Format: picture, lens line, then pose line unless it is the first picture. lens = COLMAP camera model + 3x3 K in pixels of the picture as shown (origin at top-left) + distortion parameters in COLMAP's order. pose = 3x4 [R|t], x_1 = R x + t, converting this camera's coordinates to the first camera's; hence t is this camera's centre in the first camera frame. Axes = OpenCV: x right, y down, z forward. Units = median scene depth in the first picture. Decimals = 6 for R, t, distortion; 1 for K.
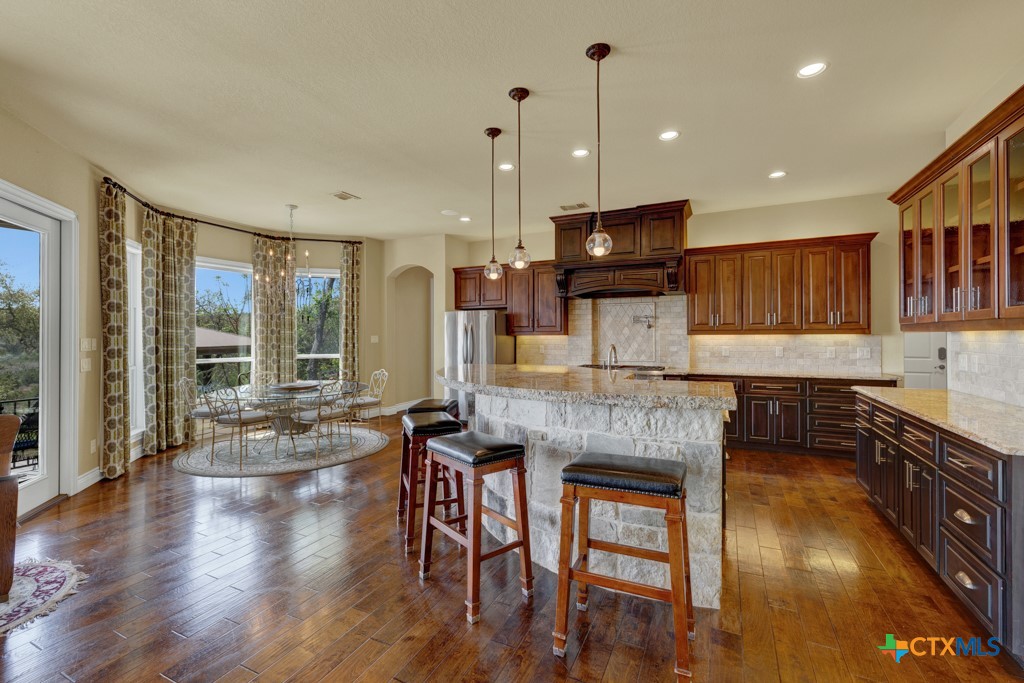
lens RADIAL K [[439.7, 0, 496.9], [0, 439.7, 326.0], [0, 0, 1]] dist [0.000626, 0.000471]
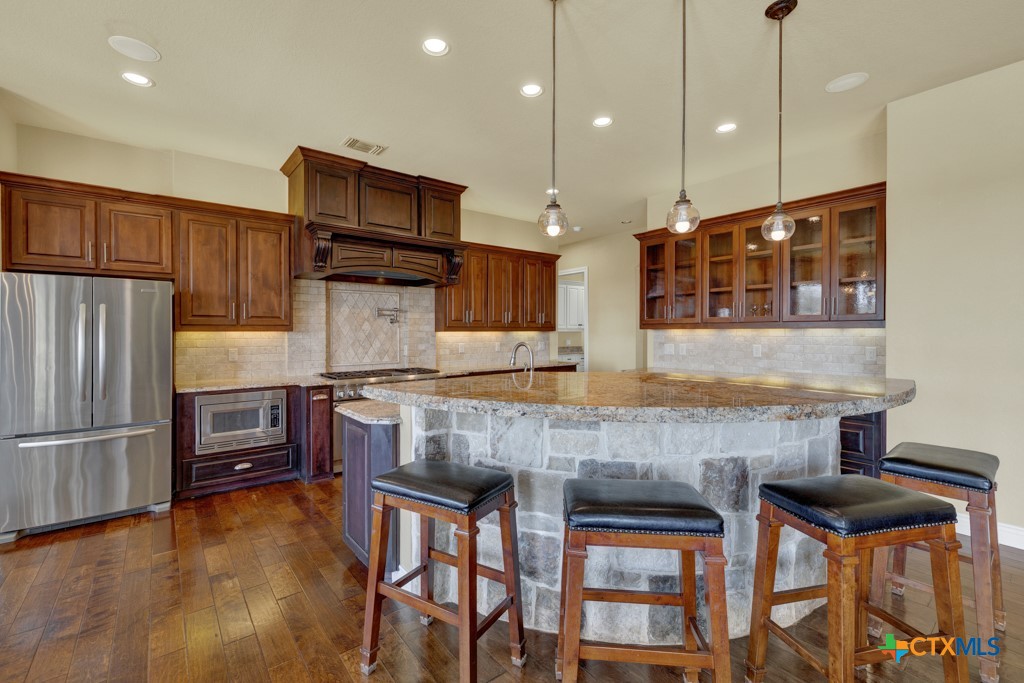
lens RADIAL K [[439.7, 0, 503.9], [0, 439.7, 329.1], [0, 0, 1]] dist [0.000626, 0.000471]
pose [[0.423825, 0.010516, 0.905683, -0.334964], [-0.018653, 0.999822, -0.002881, 0.014549], [-0.905552, -0.015673, 0.423946, 0.470164]]
